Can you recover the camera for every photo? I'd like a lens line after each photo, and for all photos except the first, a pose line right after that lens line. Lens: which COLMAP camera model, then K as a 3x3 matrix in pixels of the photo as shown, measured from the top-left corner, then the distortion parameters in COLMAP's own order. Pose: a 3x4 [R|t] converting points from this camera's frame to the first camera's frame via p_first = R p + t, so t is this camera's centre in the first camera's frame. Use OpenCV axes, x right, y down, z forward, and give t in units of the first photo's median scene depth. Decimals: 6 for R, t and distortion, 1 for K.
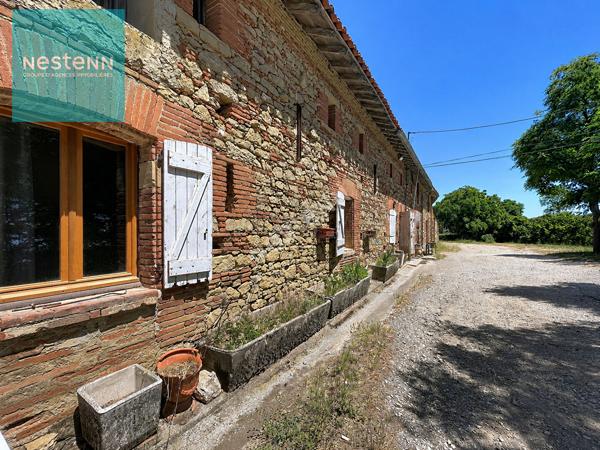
lens RADIAL K [[246.1, 0, 300.0], [0, 246.1, 225.0], [0, 0, 1]] dist [0.000009, -0.000109]
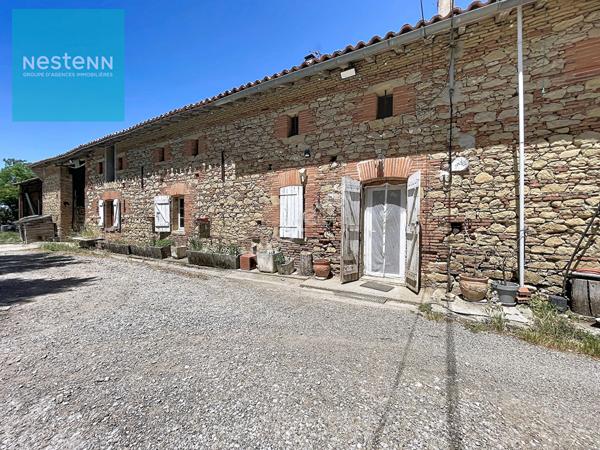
lens RADIAL K [[246.1, 0, 300.0], [0, 246.1, 225.0], [0, 0, 1]] dist [0.000009, -0.000109]
pose [[0.046913, -0.007679, -0.998869, 2.046617], [-0.003299, 0.999964, -0.007842, 0.089635], [0.998894, 0.003663, 0.046886, 1.992981]]
